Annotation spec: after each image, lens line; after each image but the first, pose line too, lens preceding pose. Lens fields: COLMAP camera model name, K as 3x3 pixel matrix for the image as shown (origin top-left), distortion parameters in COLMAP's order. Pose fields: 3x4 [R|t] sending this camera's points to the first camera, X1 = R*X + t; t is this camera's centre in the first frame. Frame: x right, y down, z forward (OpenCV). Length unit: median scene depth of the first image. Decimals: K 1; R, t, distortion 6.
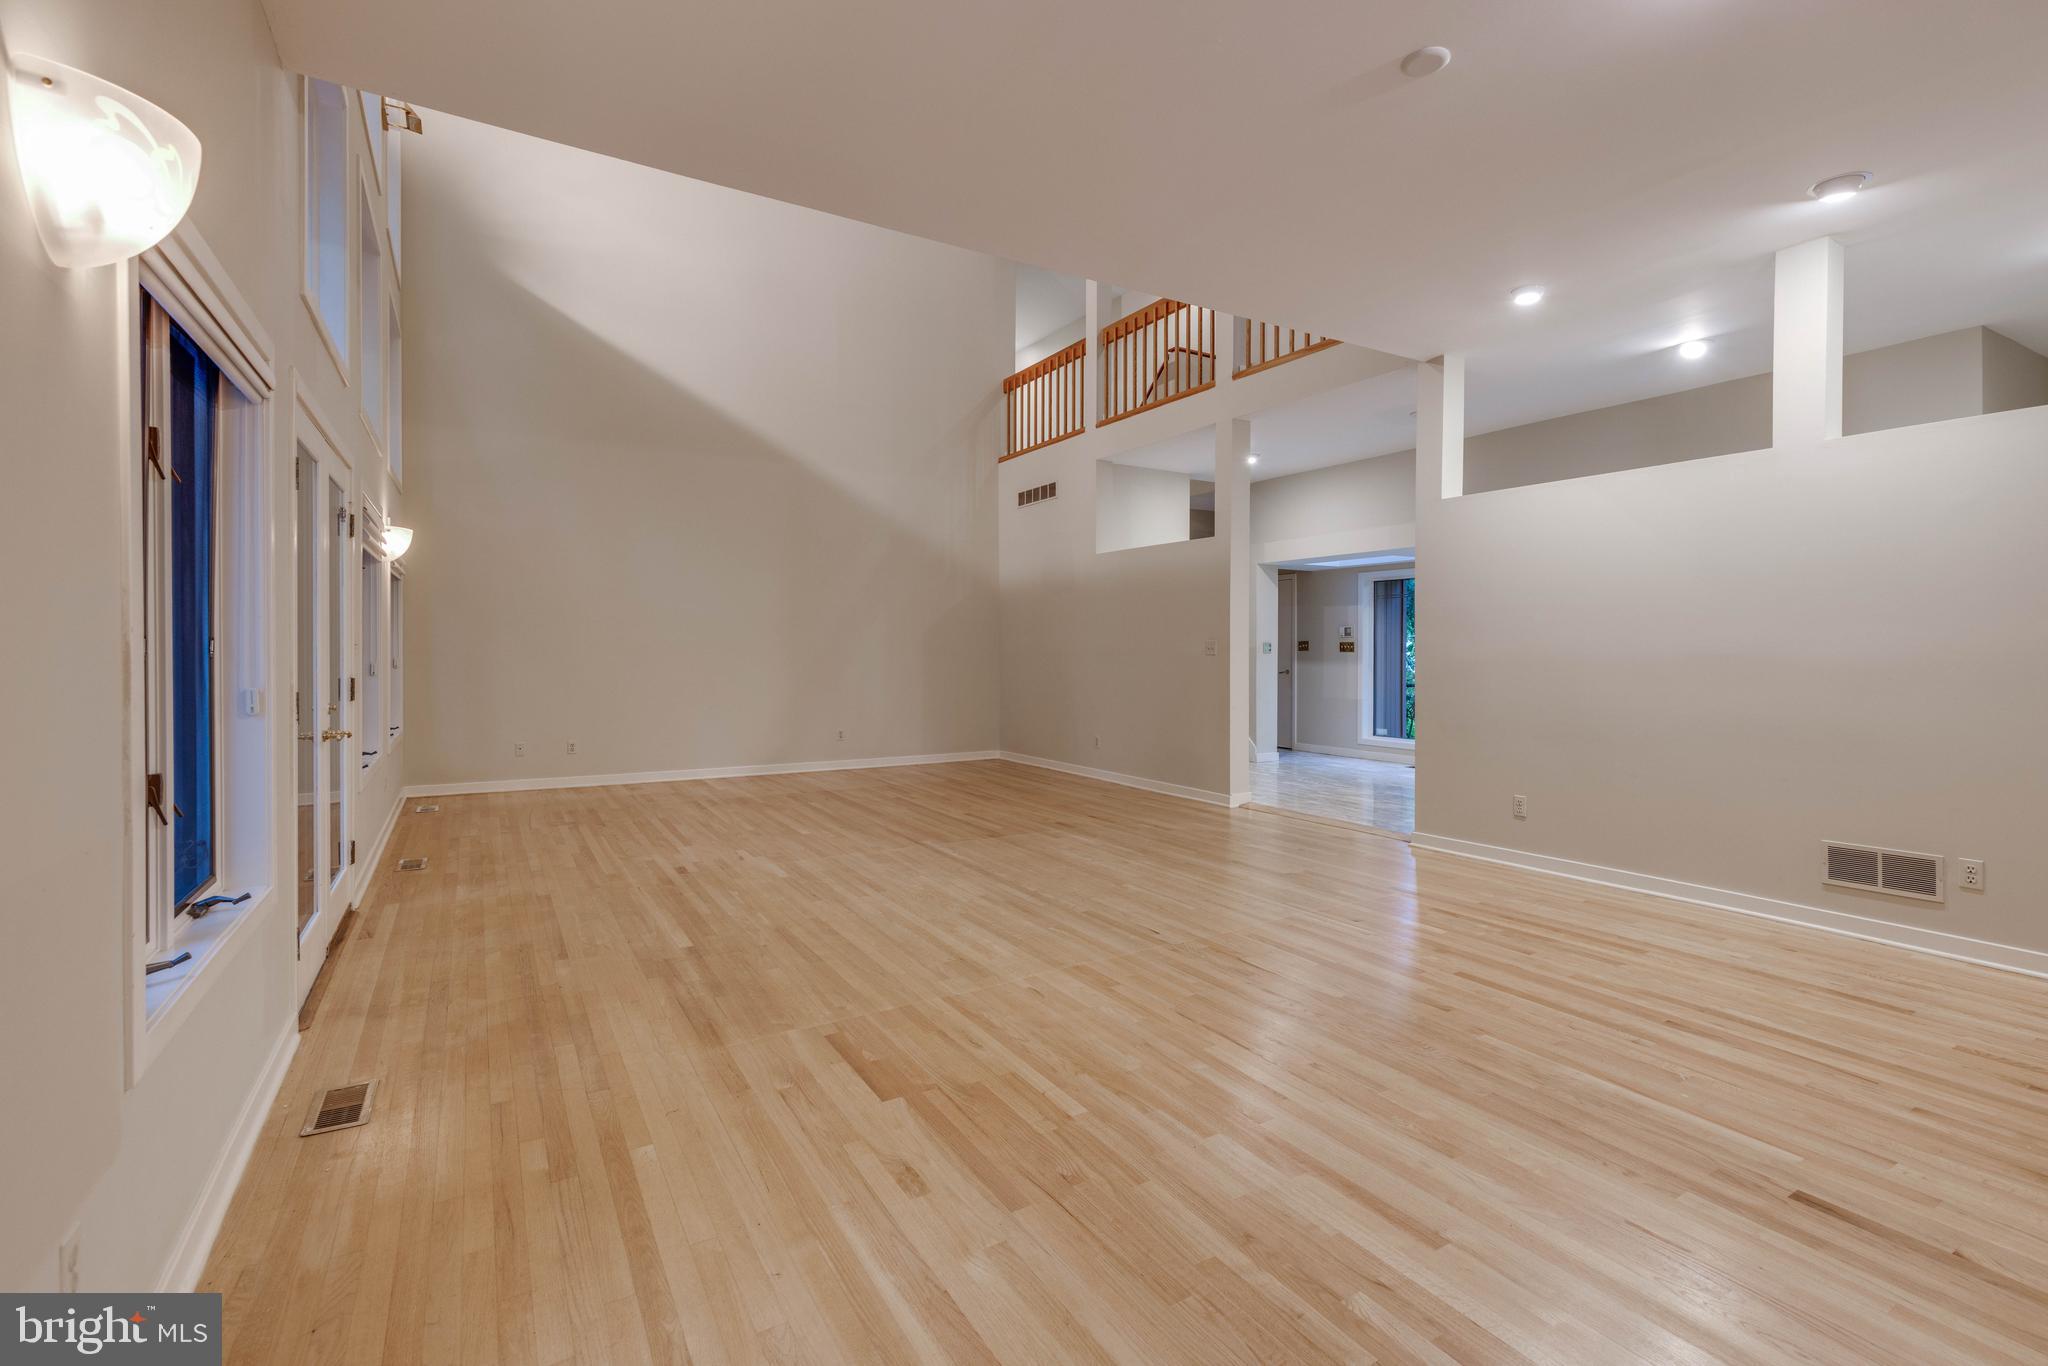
lens RADIAL K [[928.4, 0, 1027.9], [0, 928.4, 664.7], [0, 0, 1]] dist [0.011765, -0.000227]
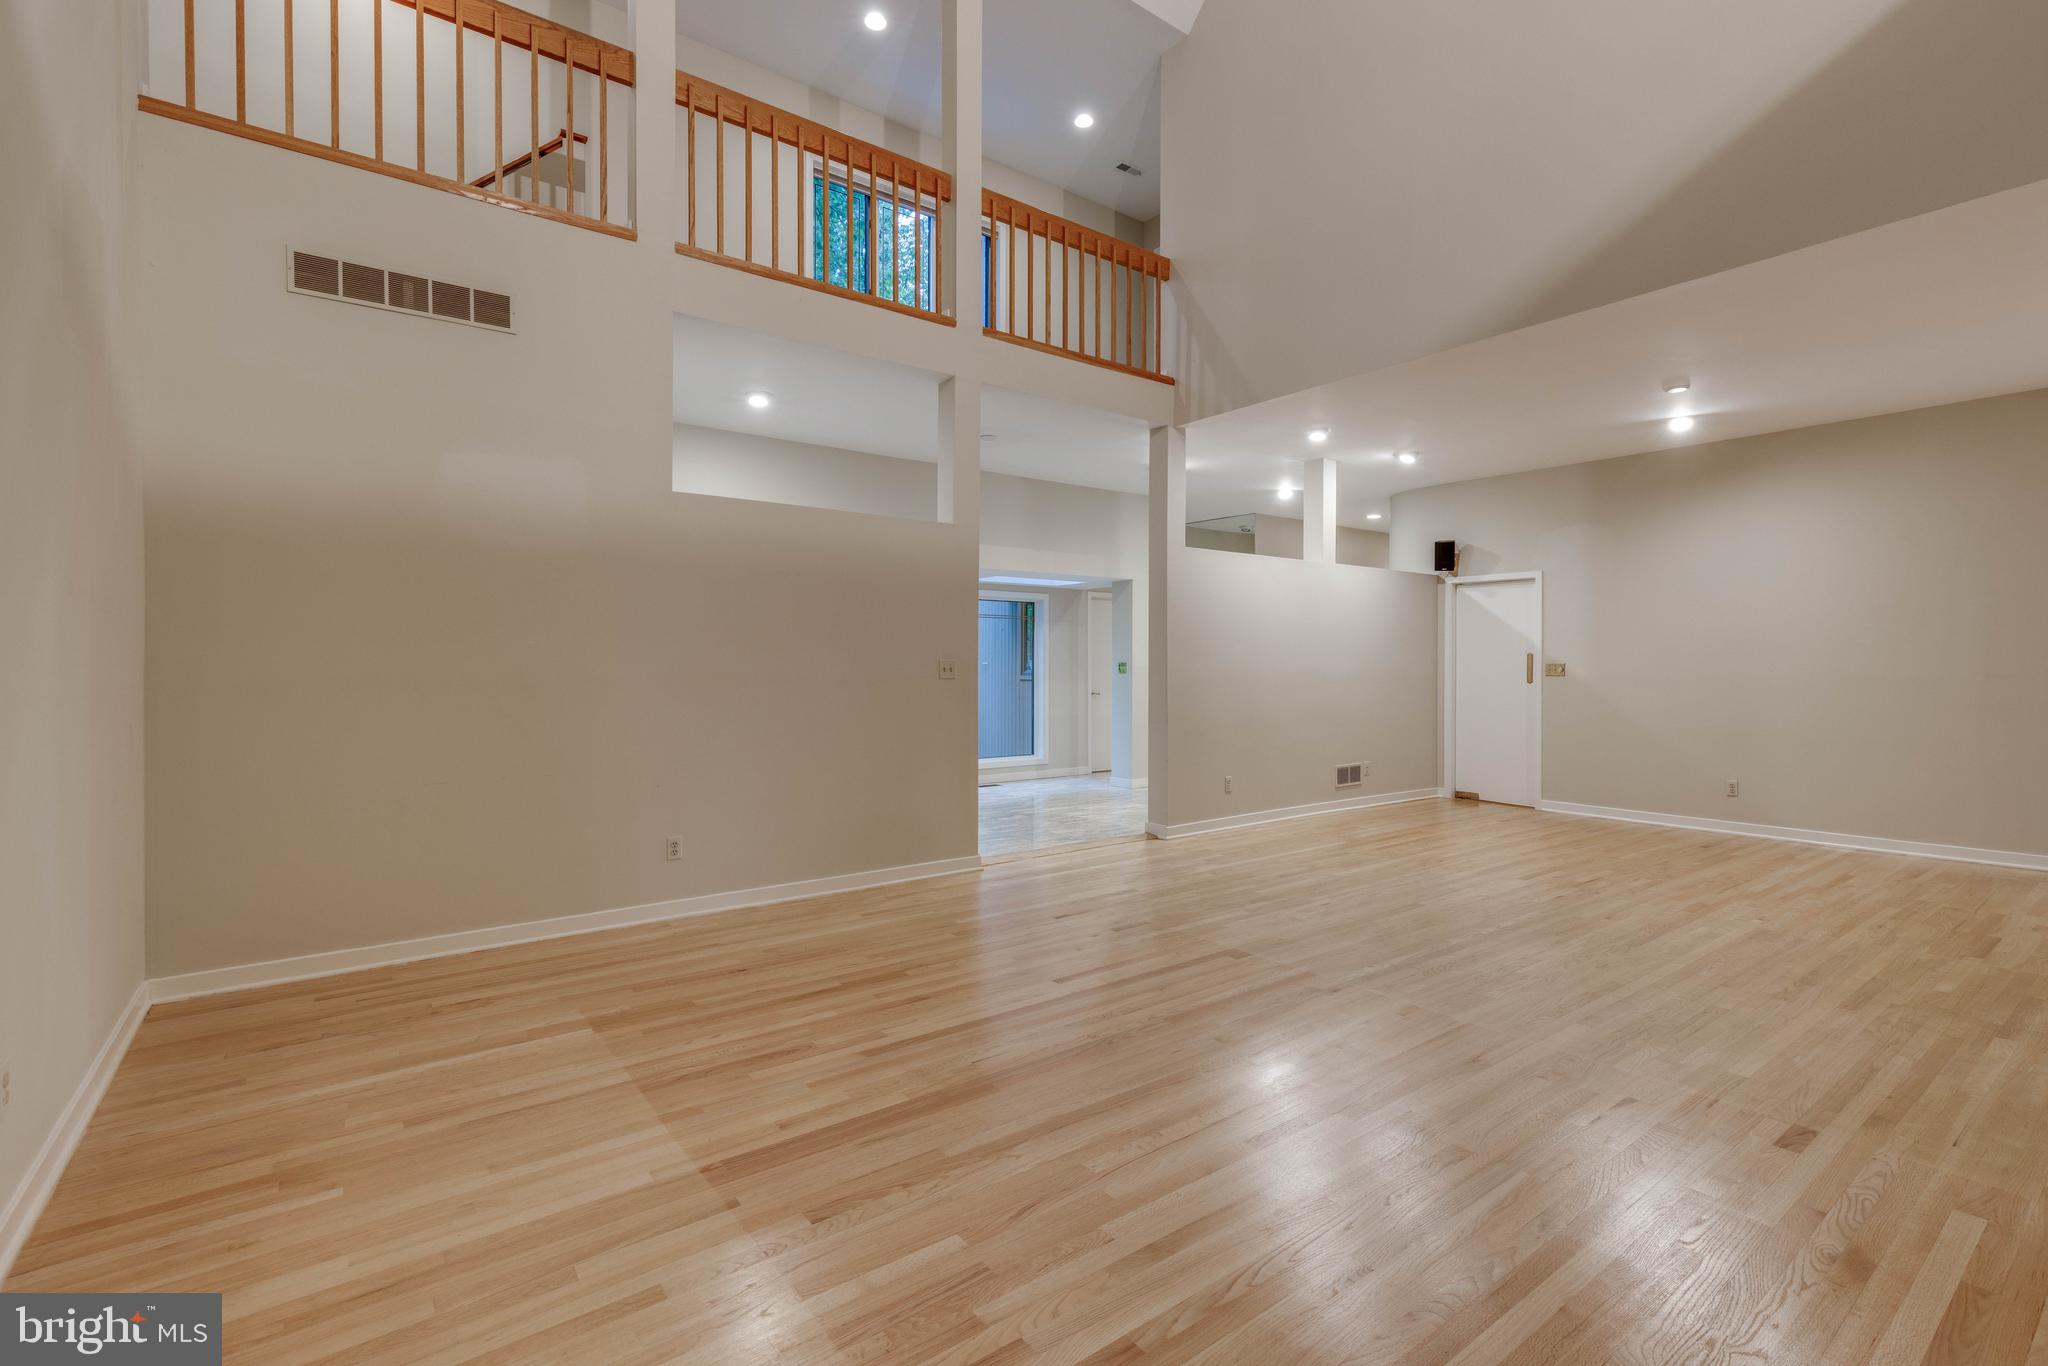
lens RADIAL K [[928.4, 0, 1027.9], [0, 928.4, 664.7], [0, 0, 1]] dist [0.011765, -0.000227]
pose [[-0.110652, 0.007173, 0.993833, -0.888169], [0.019791, 0.999792, -0.005013, -0.024047], [-0.993662, 0.019114, -0.110771, 1.610221]]
